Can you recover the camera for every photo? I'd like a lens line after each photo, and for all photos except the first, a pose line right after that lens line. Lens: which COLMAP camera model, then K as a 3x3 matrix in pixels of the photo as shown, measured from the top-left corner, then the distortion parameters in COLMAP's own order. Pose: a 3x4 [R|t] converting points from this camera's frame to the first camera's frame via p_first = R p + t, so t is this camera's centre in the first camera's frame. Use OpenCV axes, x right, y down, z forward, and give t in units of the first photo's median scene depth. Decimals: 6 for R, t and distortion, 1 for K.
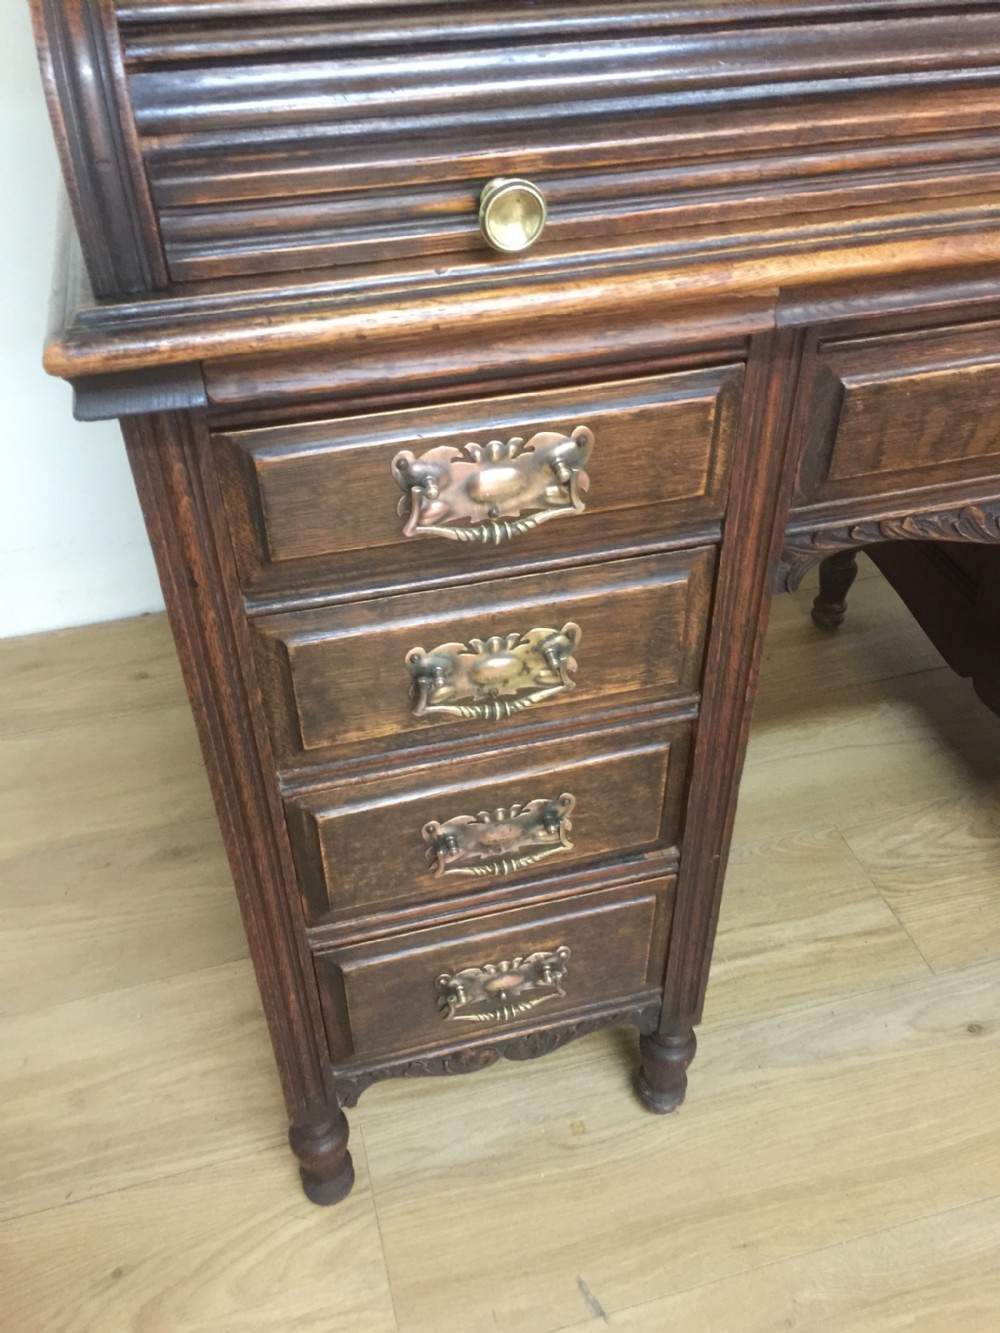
lens RADIAL K [[1136.5, 0, 500.0], [0, 1136.5, 666.5], [0, 0, 1]] dist [0.083409, -0.106805]
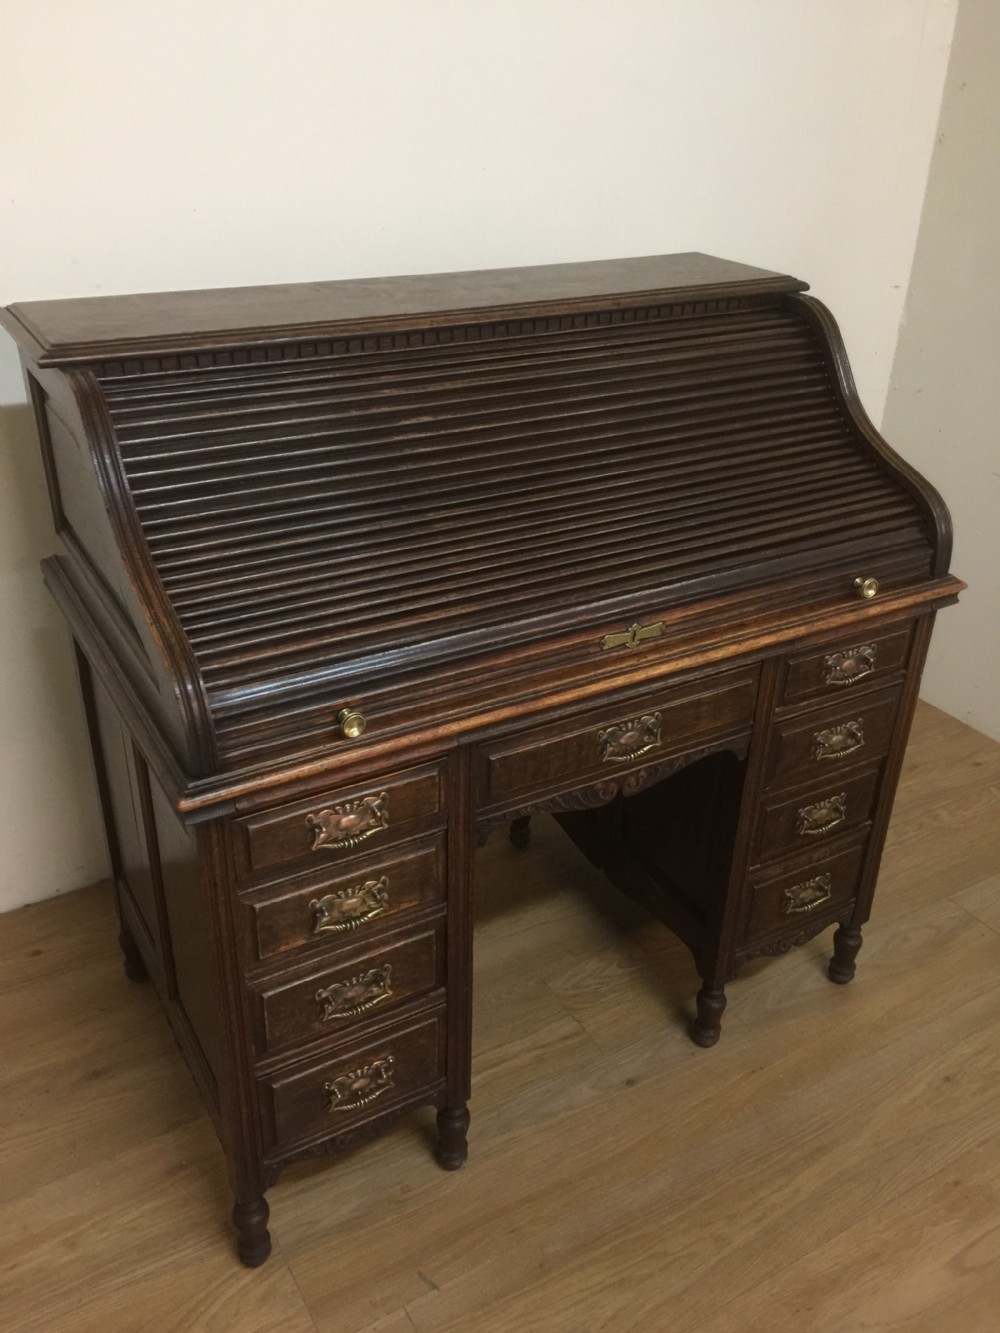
lens RADIAL K [[1144.1, 0, 503.4], [0, 1144.1, 658.6], [0, 0, 1]] dist [0.084820, -0.111430]
pose [[0.963358, -0.093273, 0.251477, -0.220929], [0.140469, 0.974174, -0.176784, -0.024578], [-0.228494, 0.205631, 0.951581, -1.159929]]
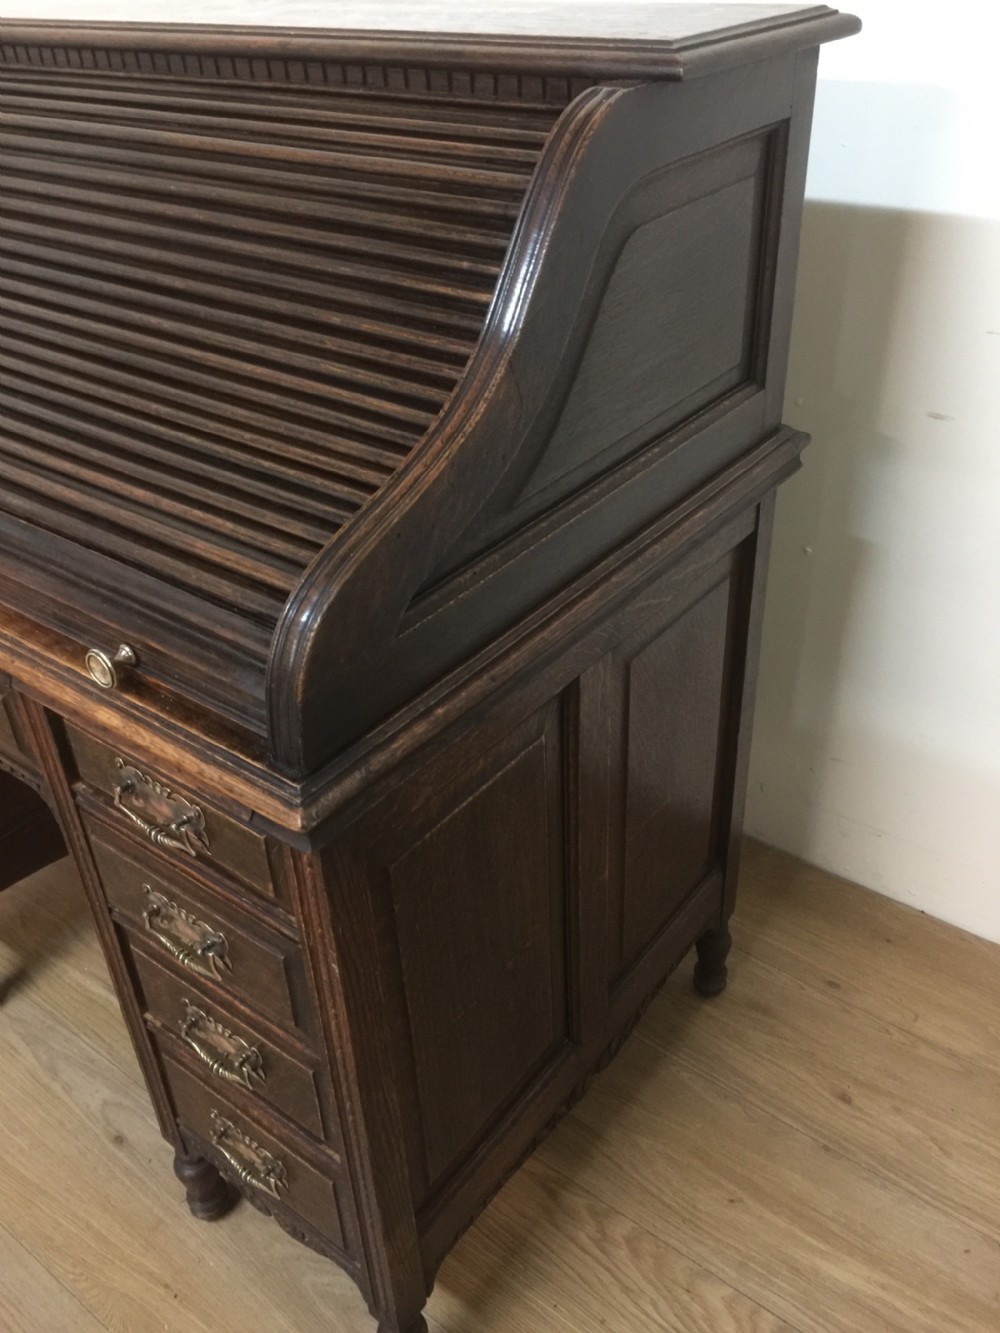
lens RADIAL K [[1144.1, 0, 503.4], [0, 1144.1, 658.6], [0, 0, 1]] dist [0.084820, -0.111430]
pose [[0.606788, 0.430475, -0.668206, 2.192875], [-0.482867, 0.867390, 0.120309, -0.844754], [0.631385, 0.249652, 0.734184, 0.346922]]
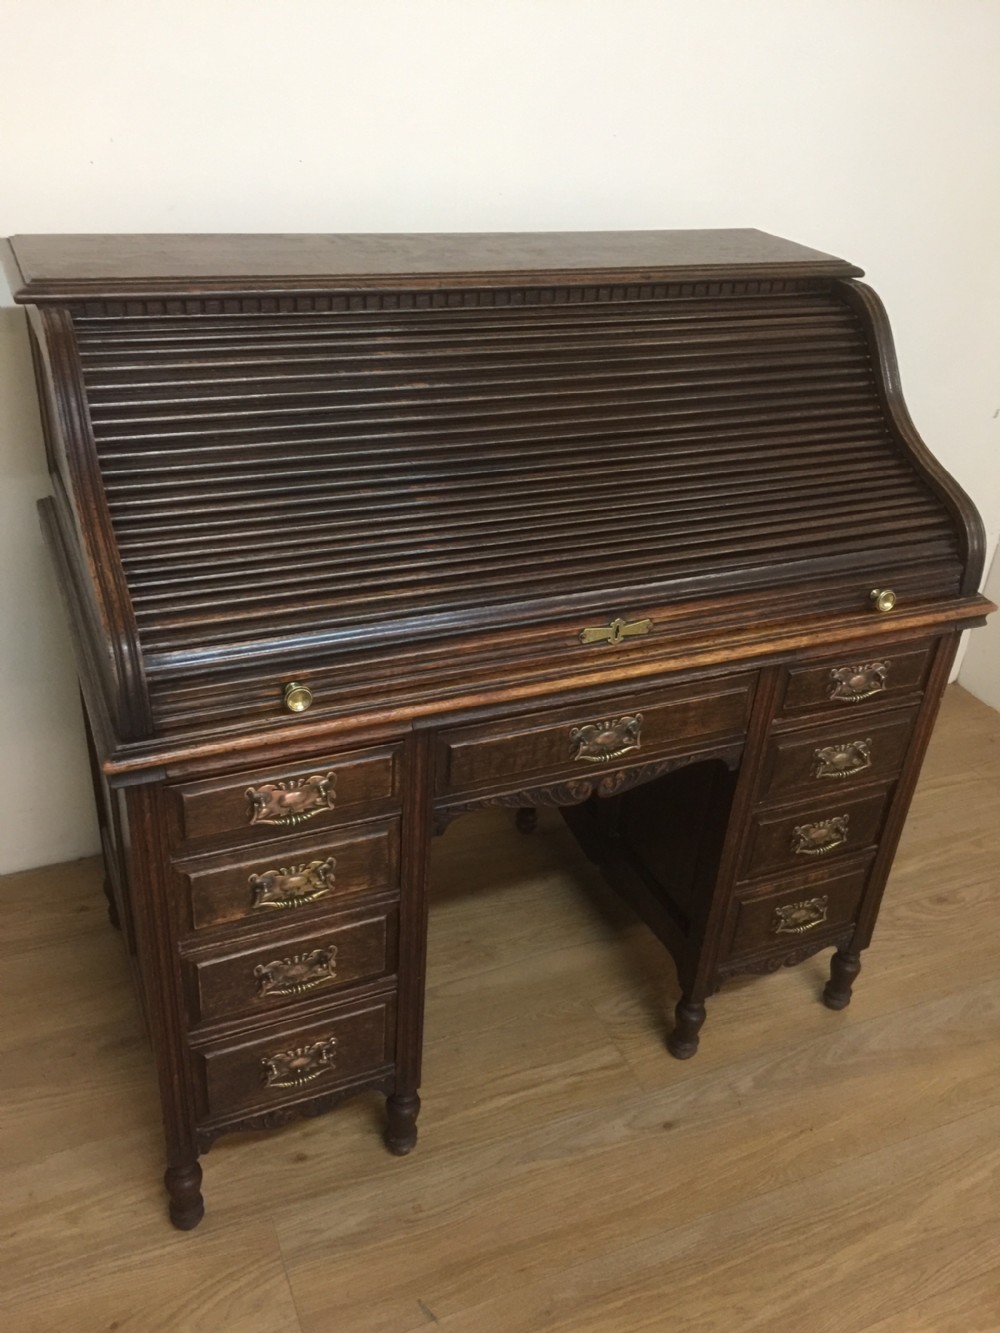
lens RADIAL K [[1143.0, 0, 510.8], [0, 1143.0, 658.0], [0, 0, 1]] dist [0.086262, -0.119807]
pose [[0.983610, -0.011537, 0.179938, 0.013418], [0.039952, 0.987091, -0.155101, -0.058847], [-0.175825, 0.159747, 0.971373, -1.112970]]
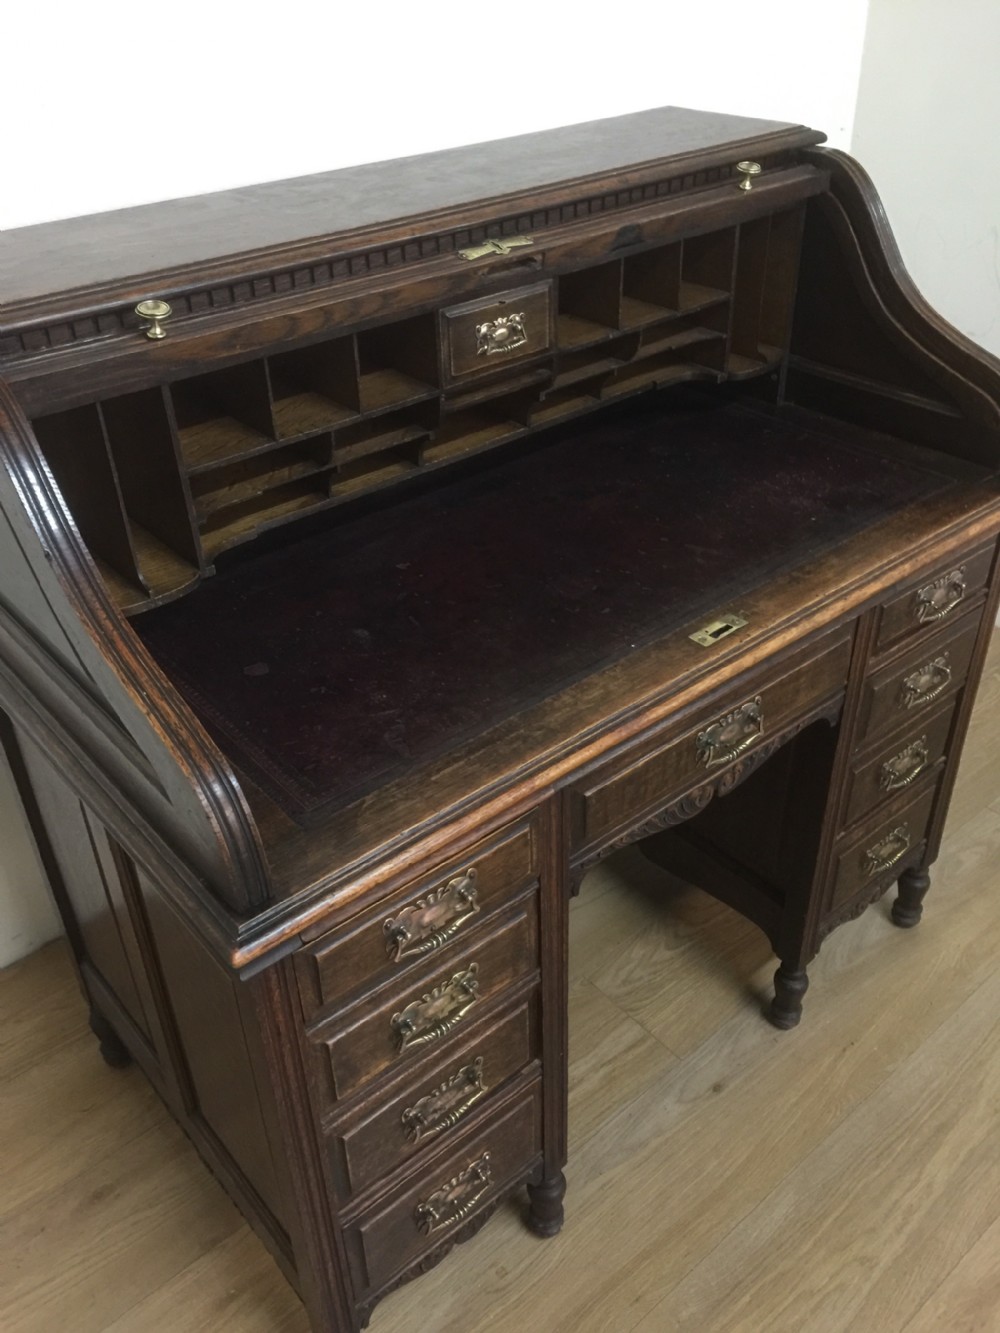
lens RADIAL K [[1141.5, 0, 498.4], [0, 1141.5, 660.6], [0, 0, 1]] dist [0.086375, -0.118718]
pose [[0.903631, -0.250348, 0.347531, -0.372676], [0.286266, 0.956555, -0.055266, -0.355138], [-0.318596, 0.149426, 0.936039, -0.644976]]
